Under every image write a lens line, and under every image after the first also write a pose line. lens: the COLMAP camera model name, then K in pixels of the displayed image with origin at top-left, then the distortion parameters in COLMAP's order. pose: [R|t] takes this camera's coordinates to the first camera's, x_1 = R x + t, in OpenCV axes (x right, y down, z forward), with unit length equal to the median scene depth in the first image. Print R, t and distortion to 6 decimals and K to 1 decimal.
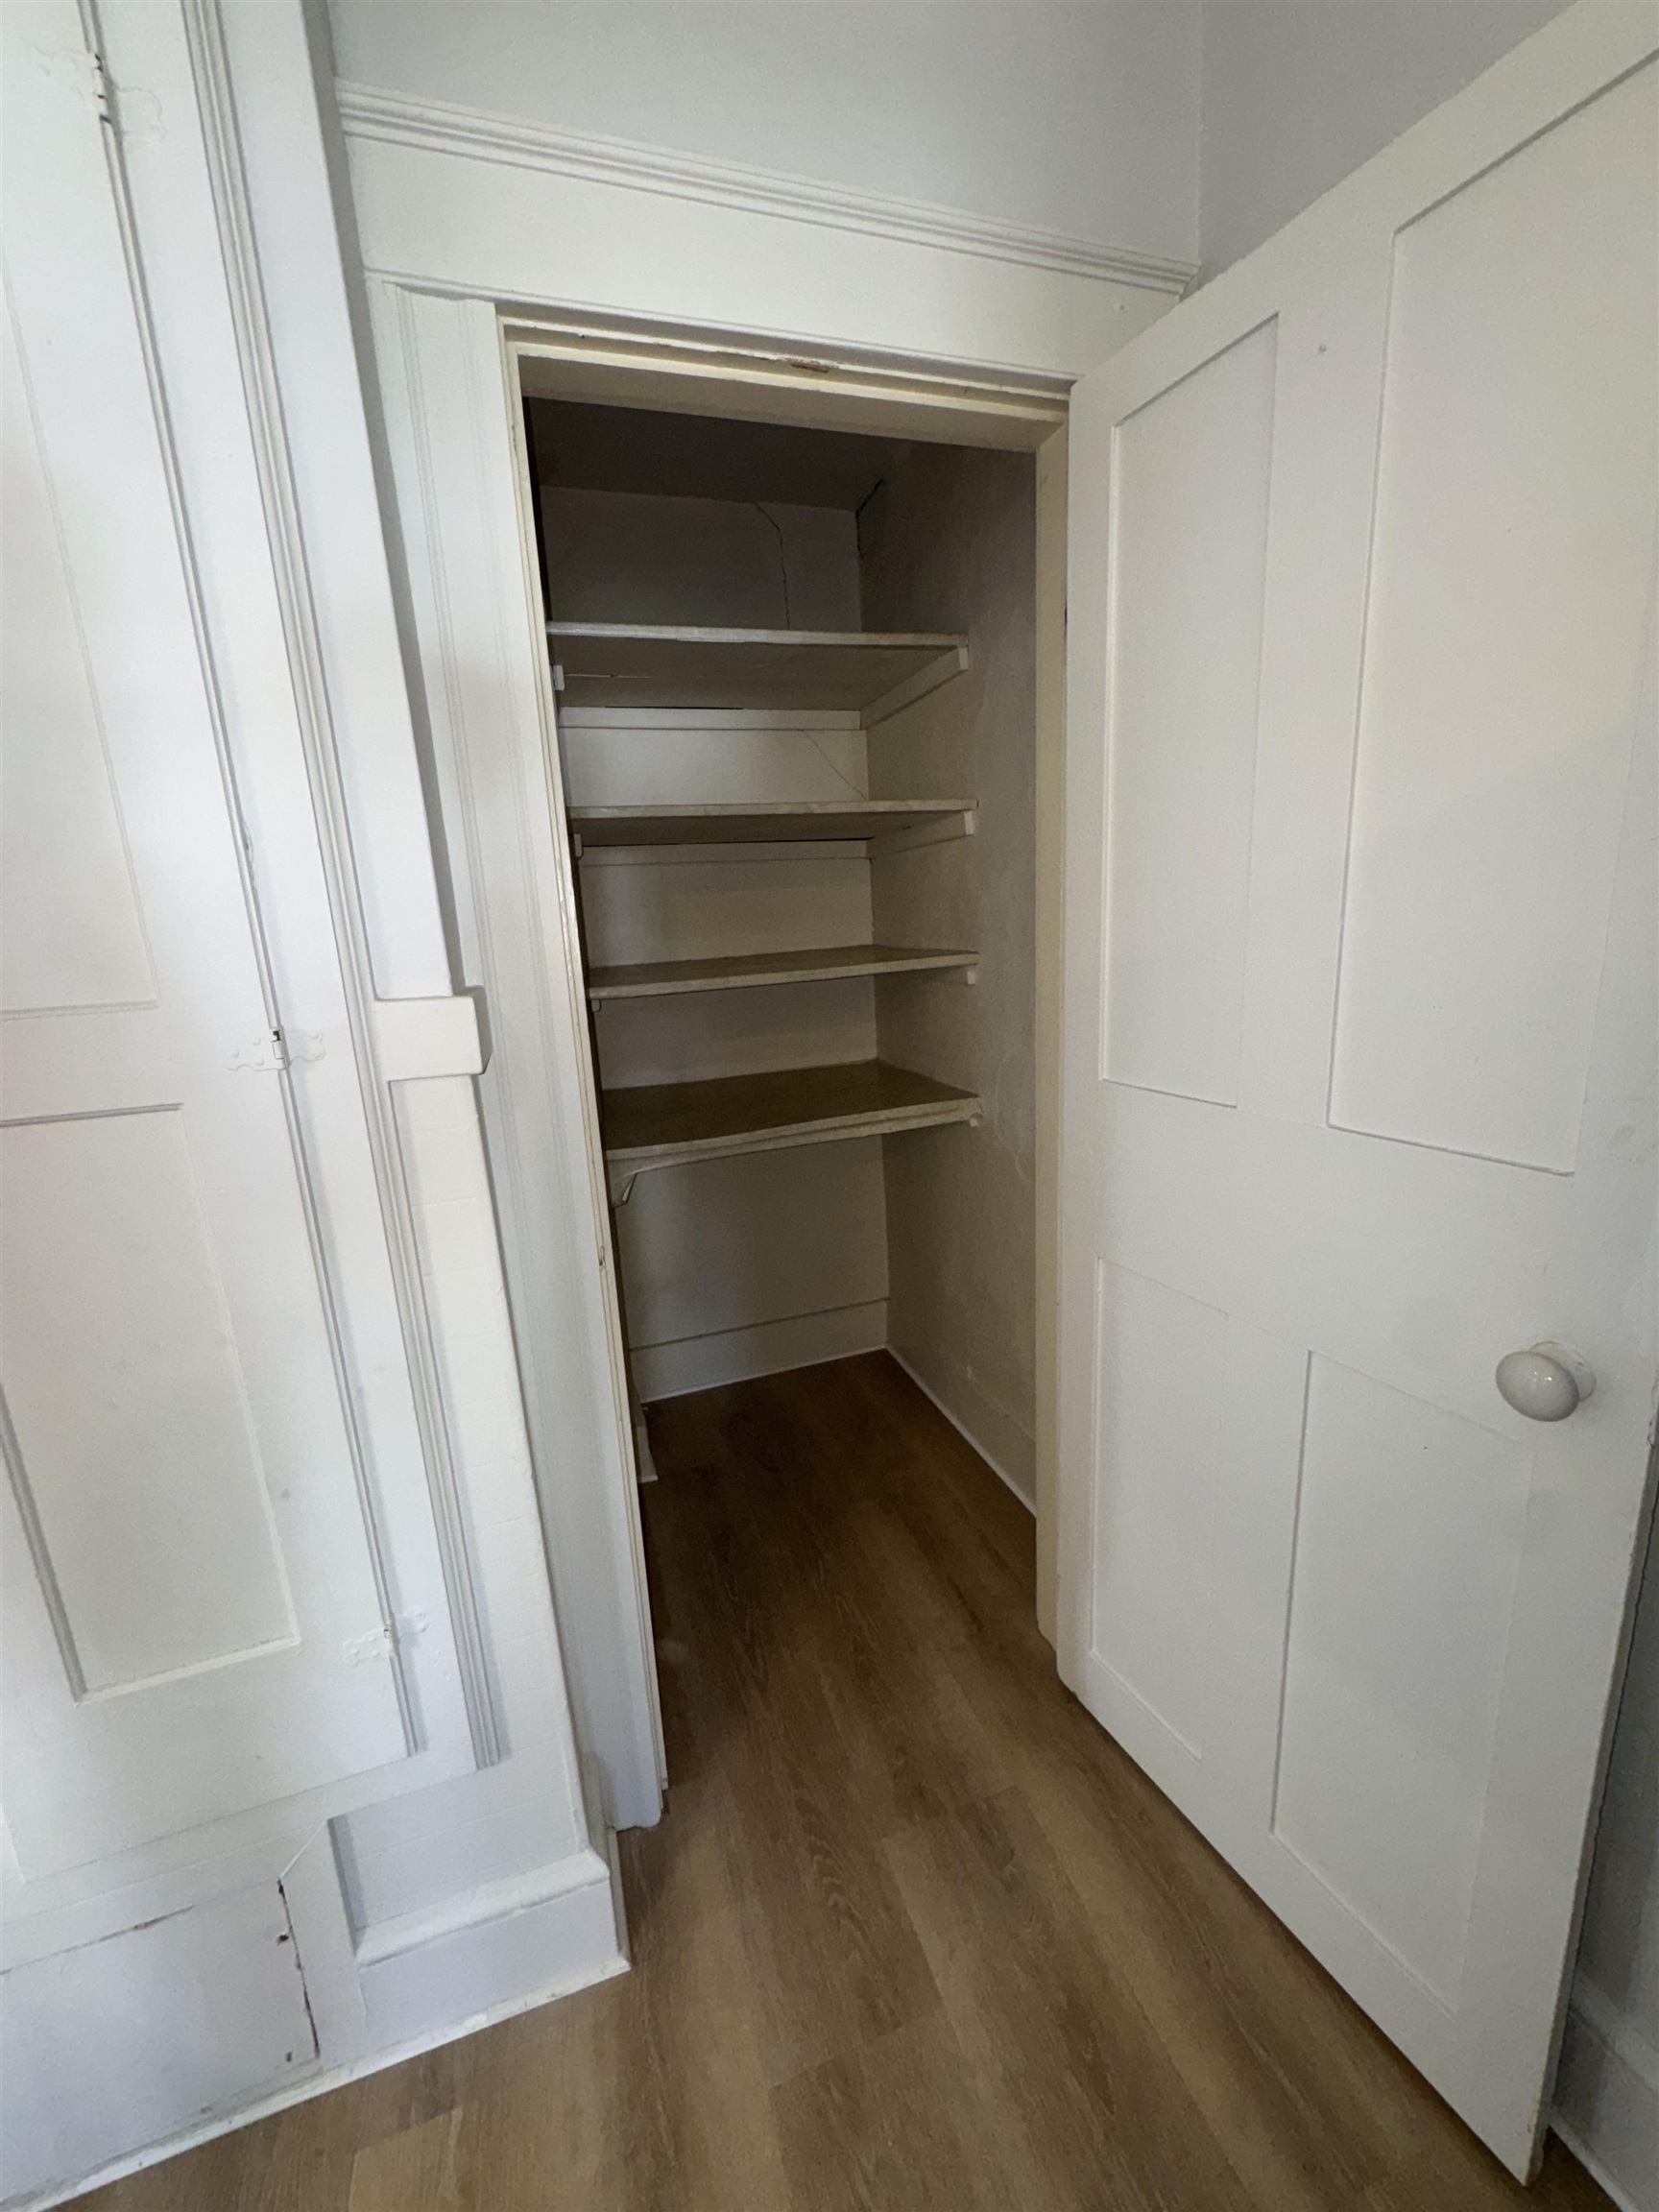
lens RADIAL K [[886.1, 0, 834.0], [0, 886.1, 1100.9], [0, 0, 1]] dist [-0.002151, 0.000575]
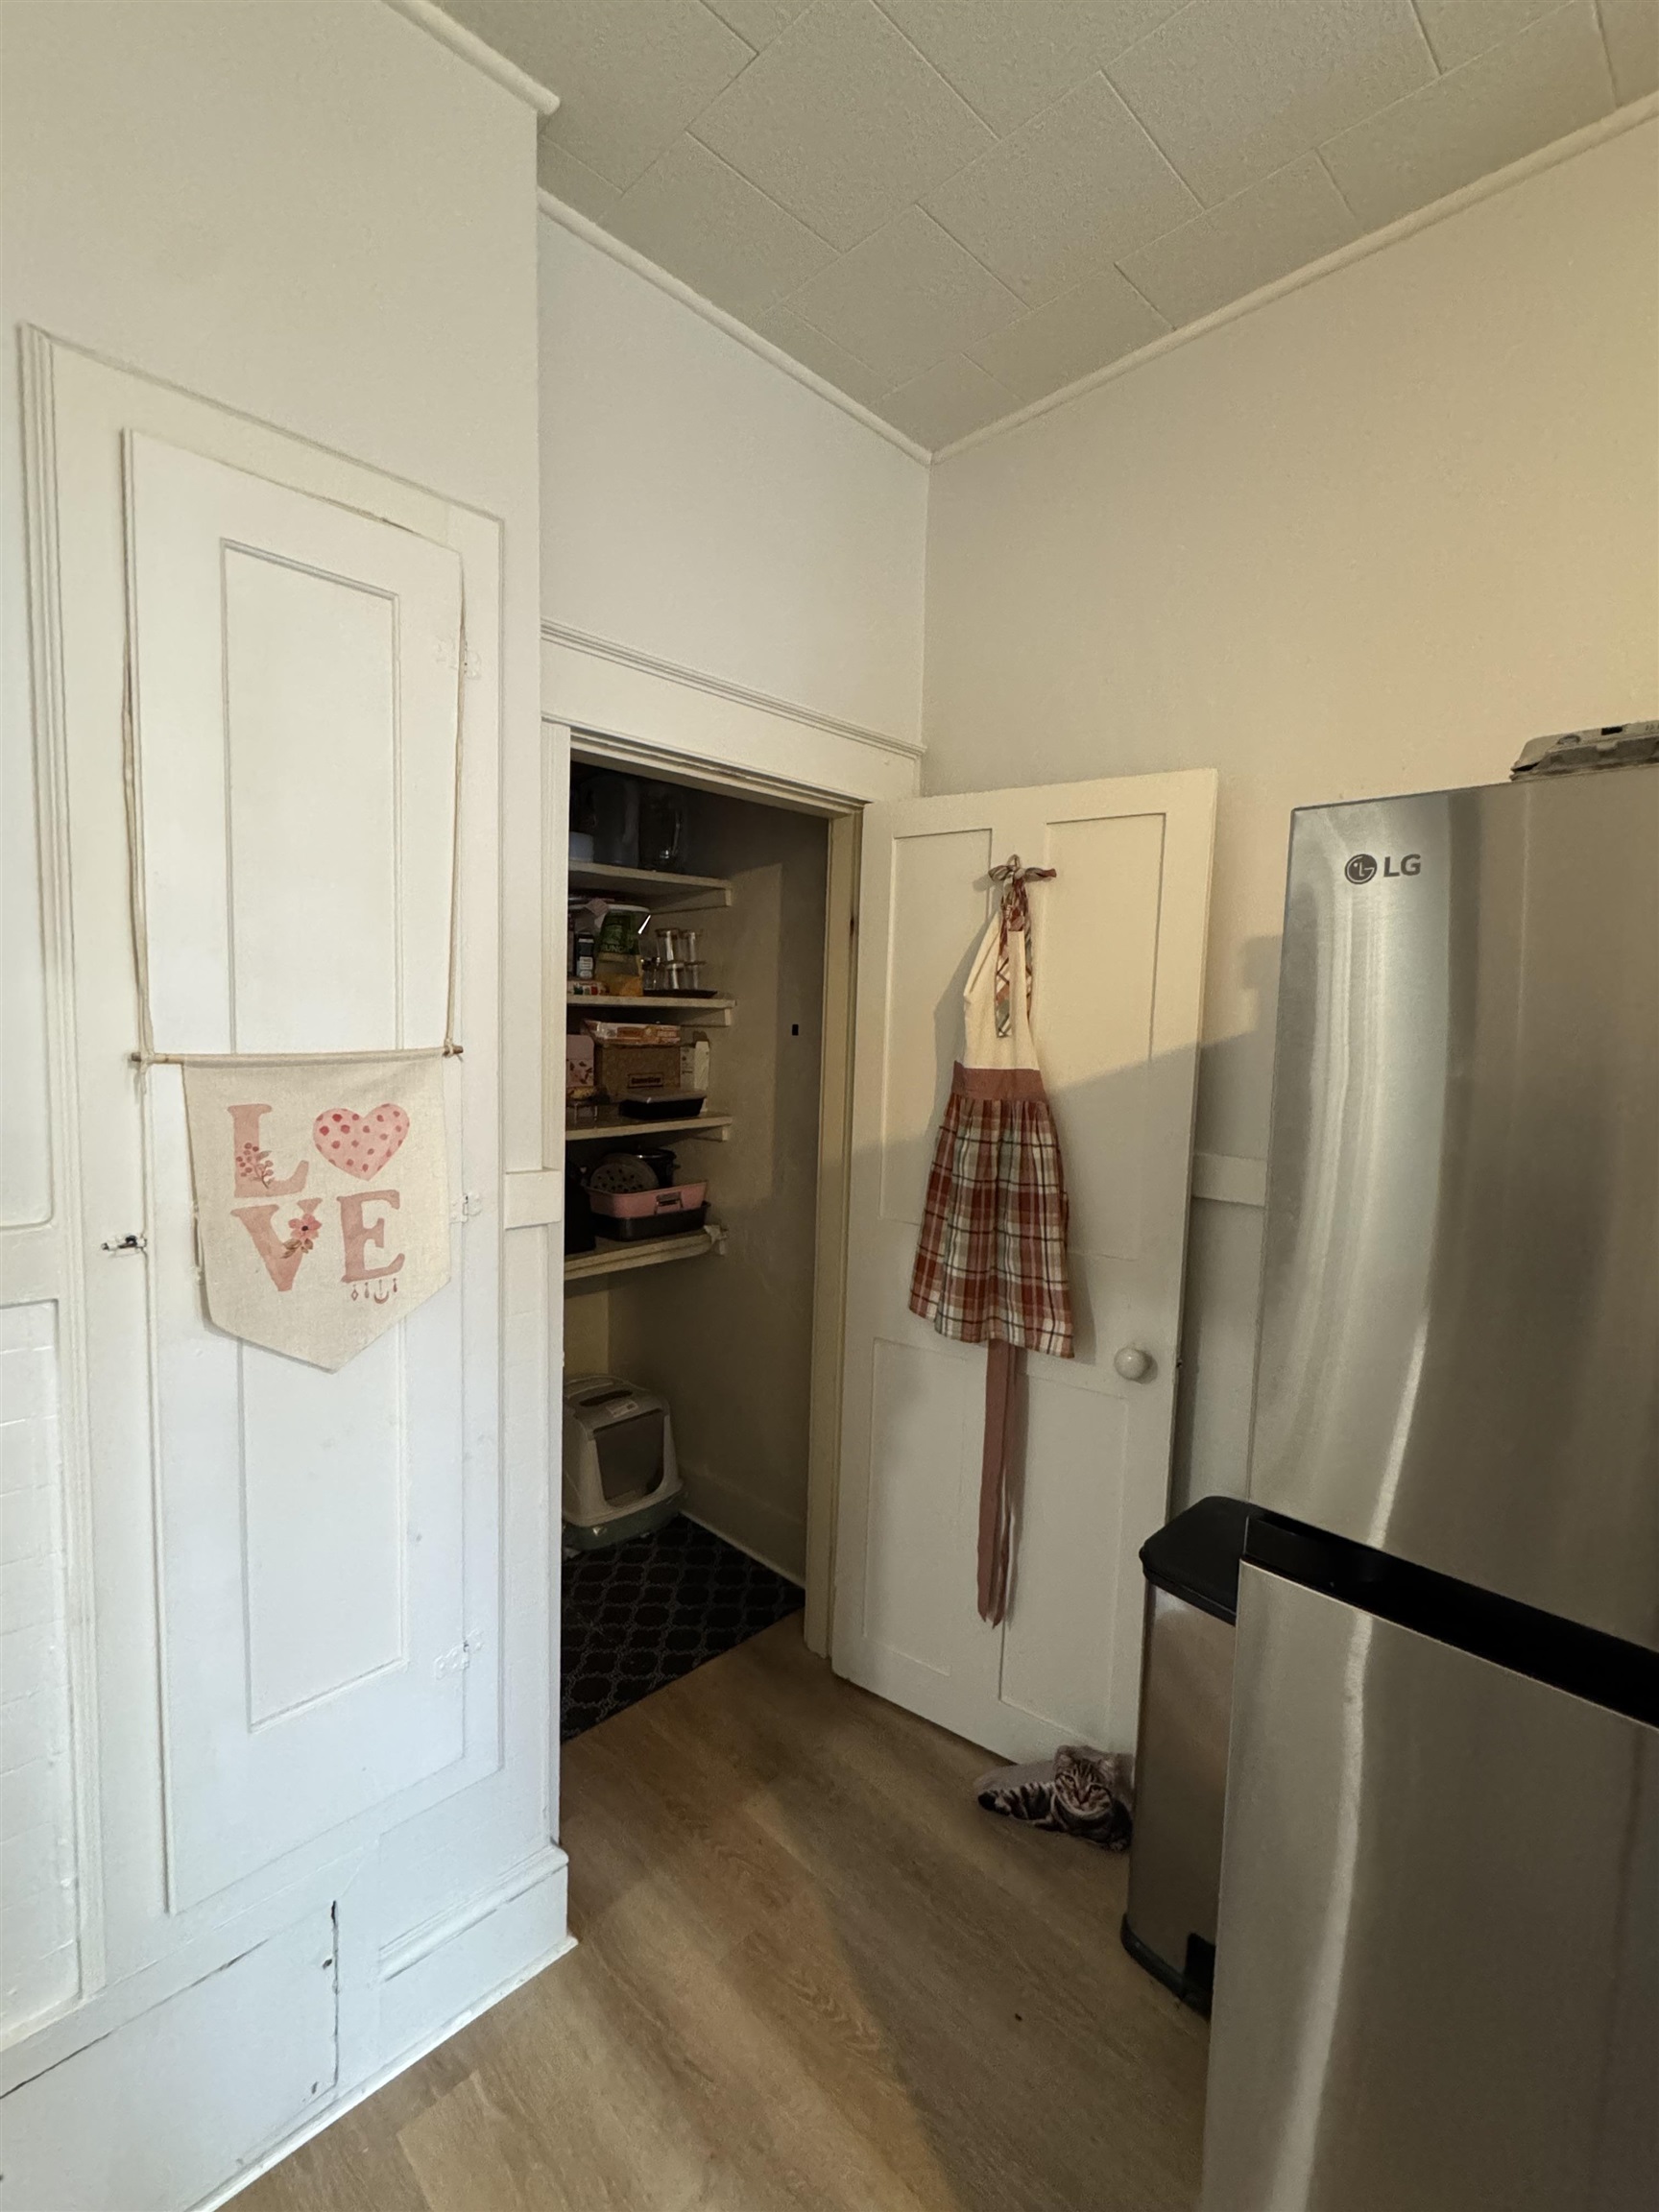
lens RADIAL K [[972.6, 0, 827.3], [0, 972.6, 1101.8], [0, 0, 1]] dist [0.003671, 0.000974]
pose [[0.897032, 0.039799, 0.440169, -0.610189], [0.019010, 0.991541, -0.128395, -0.011515], [-0.441556, 0.123542, 0.888688, -0.562918]]
